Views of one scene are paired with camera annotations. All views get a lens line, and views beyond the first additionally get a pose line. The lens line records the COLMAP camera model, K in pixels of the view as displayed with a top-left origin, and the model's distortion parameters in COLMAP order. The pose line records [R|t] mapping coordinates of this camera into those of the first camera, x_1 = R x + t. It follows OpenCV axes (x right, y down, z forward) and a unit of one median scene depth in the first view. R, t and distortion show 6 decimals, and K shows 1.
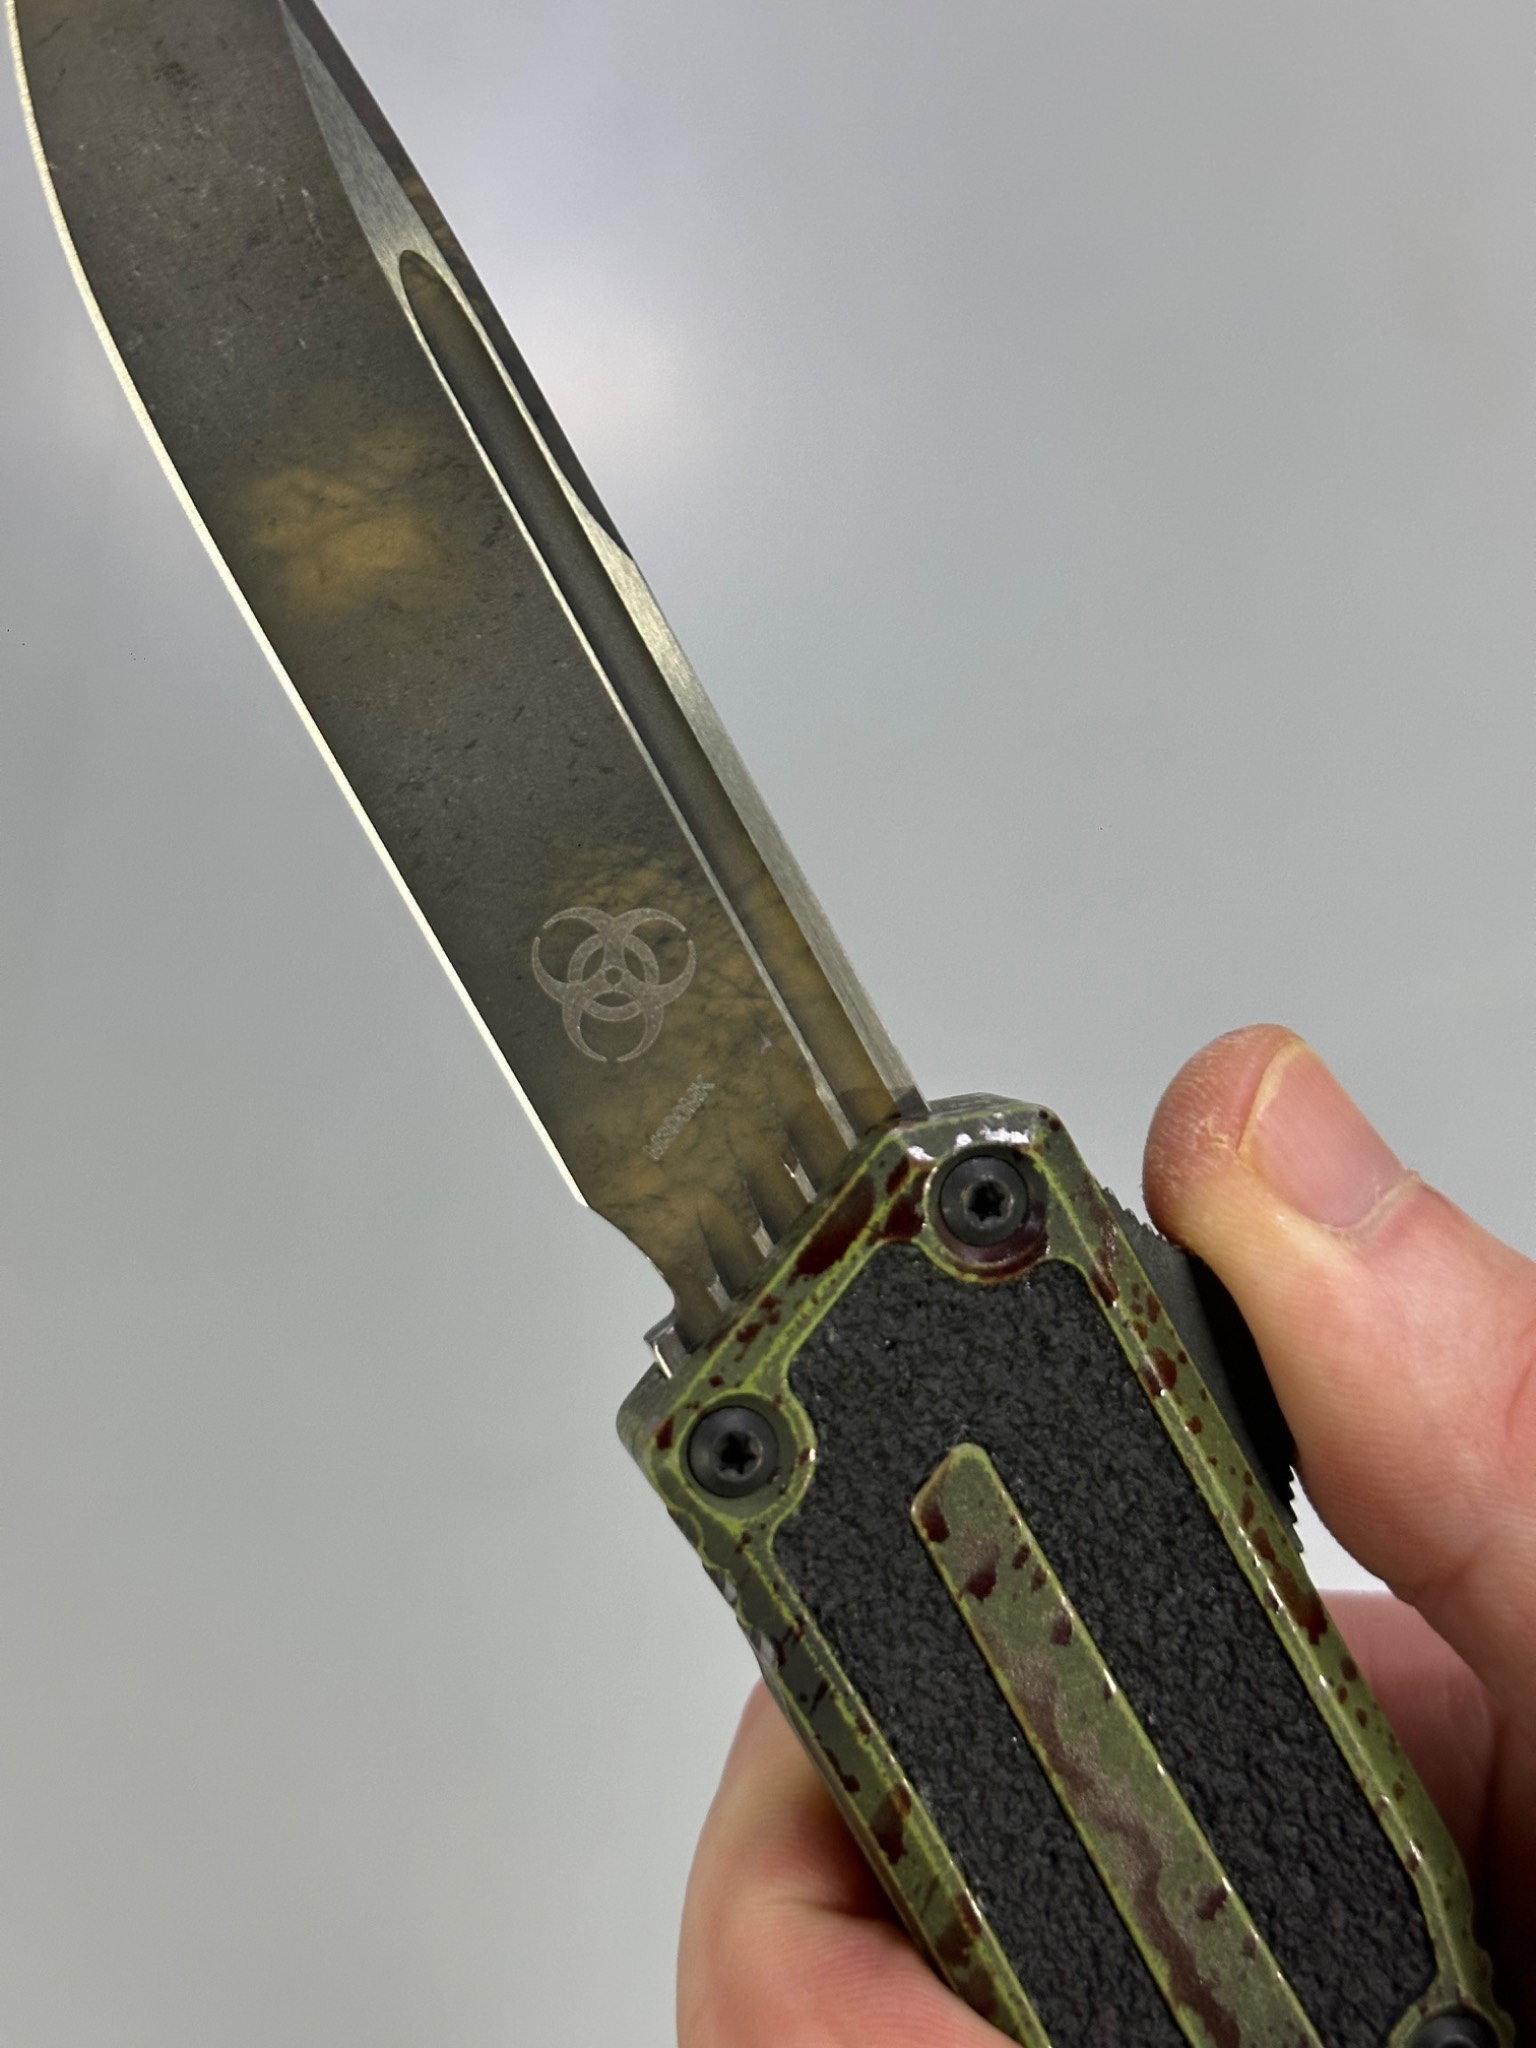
lens RADIAL K [[2817.3, 0, 768.0], [0, 2817.3, 1024.0], [0, 0, 1]] dist [0.125500, -0.294362]
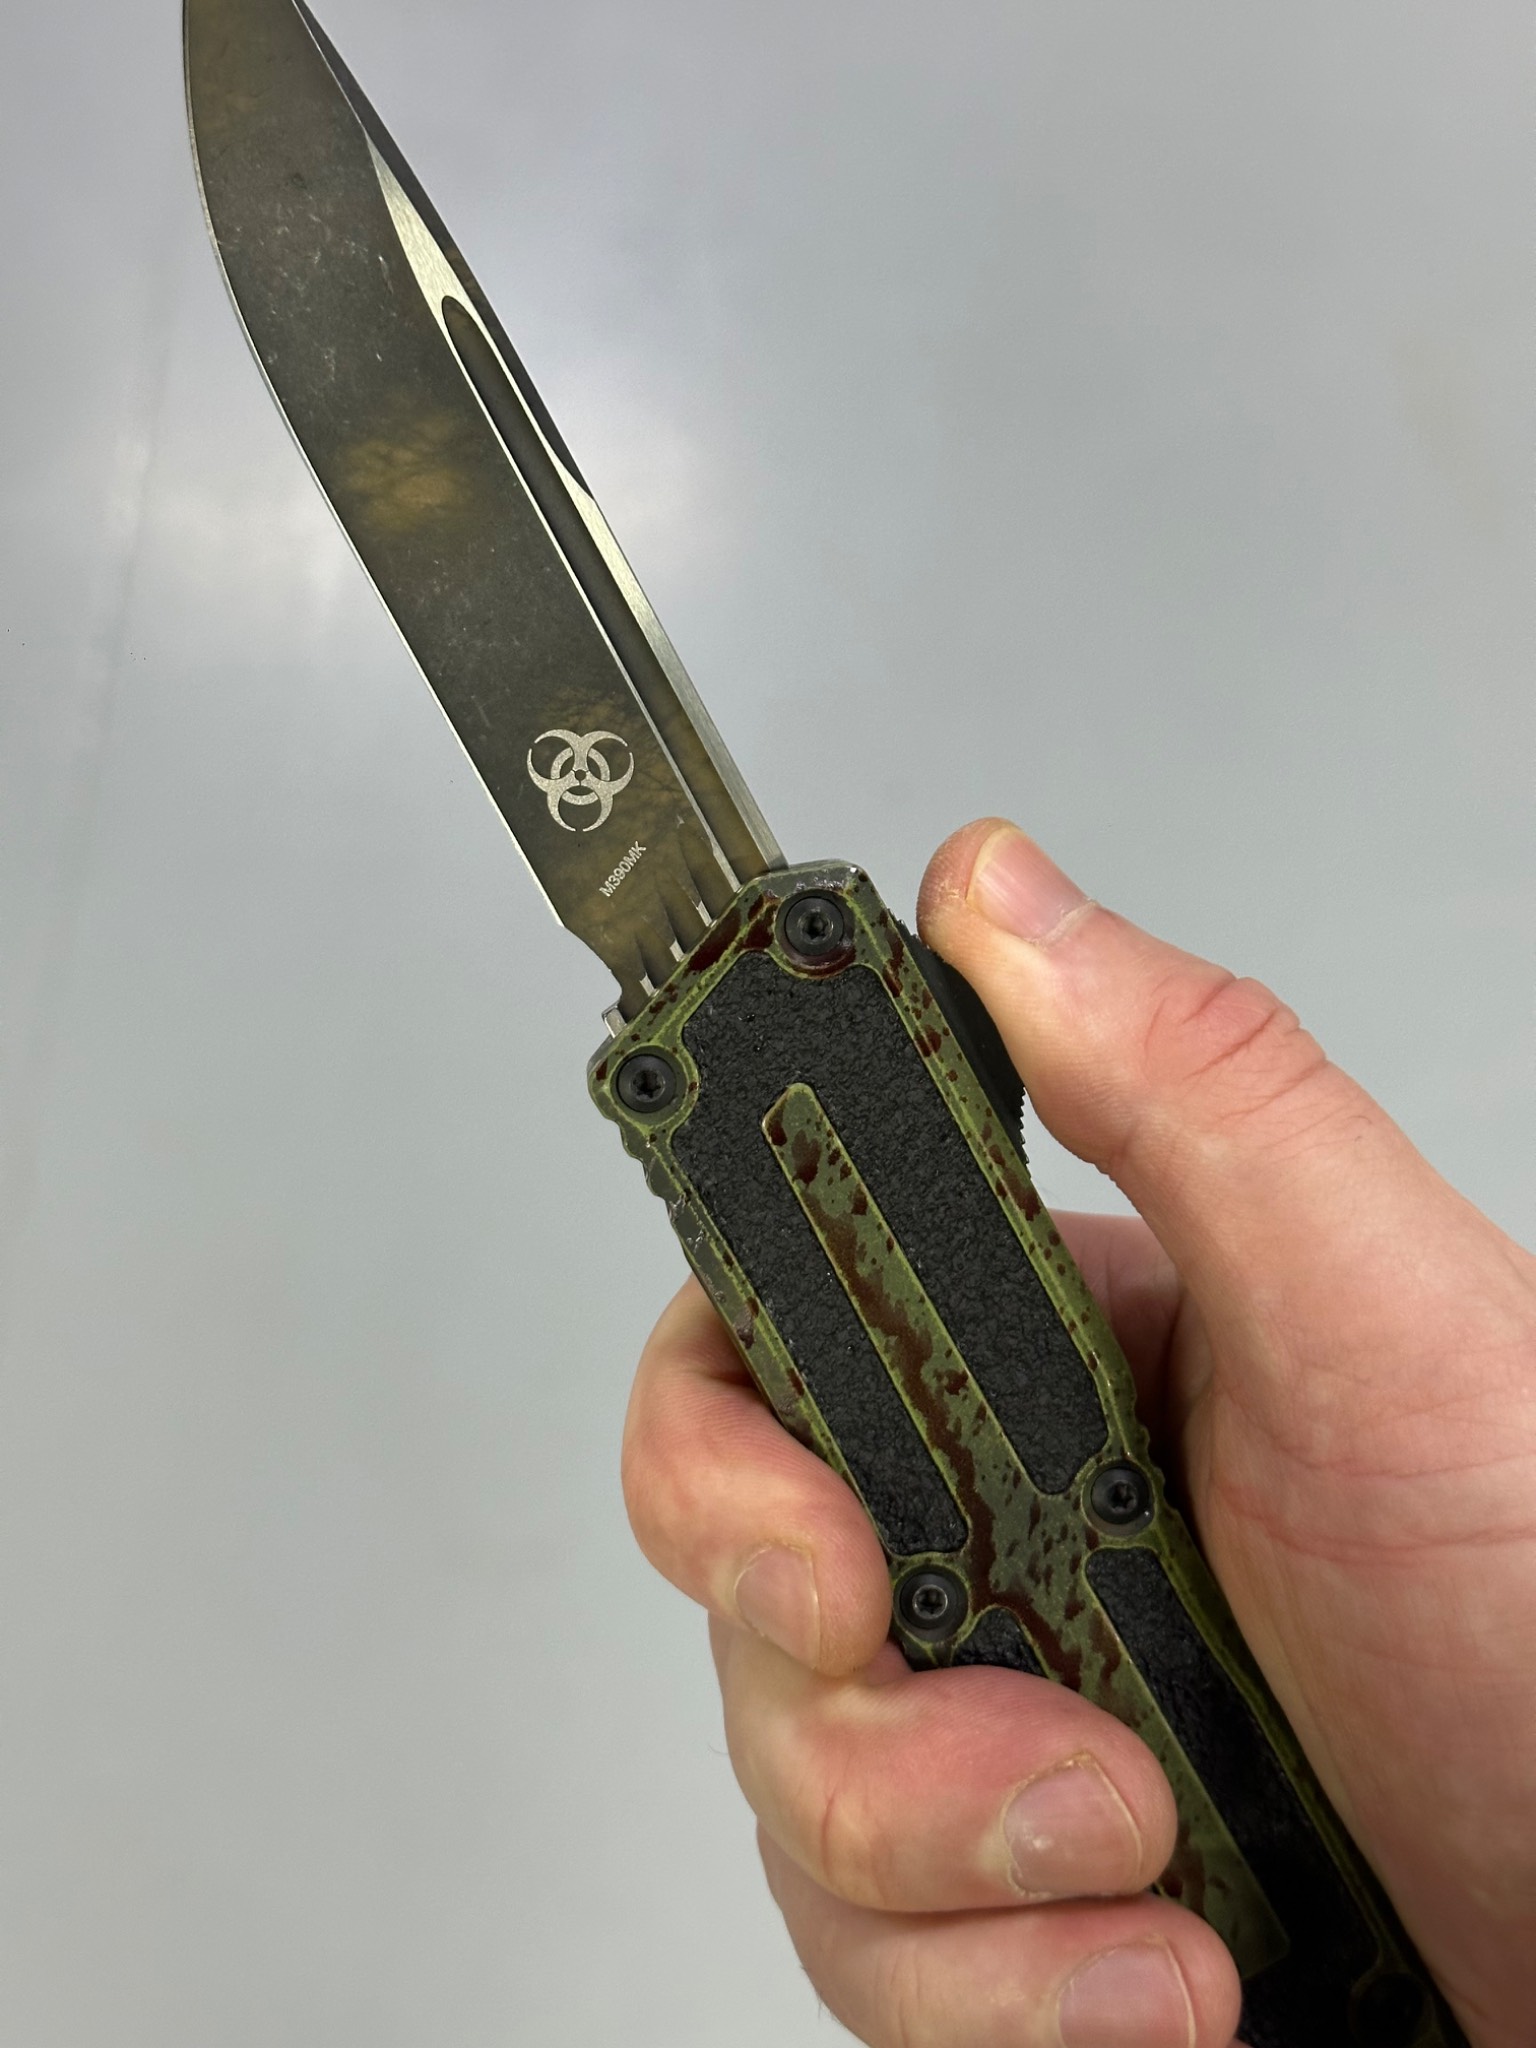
lens RADIAL K [[2817.3, 0, 768.0], [0, 2817.3, 1024.0], [0, 0, 1]] dist [0.125500, -0.294362]
pose [[0.994925, 0.022248, -0.098128, 0.202660], [-0.015862, 0.997734, 0.065383, 0.016173], [0.099361, -0.063495, 0.993024, -0.523150]]
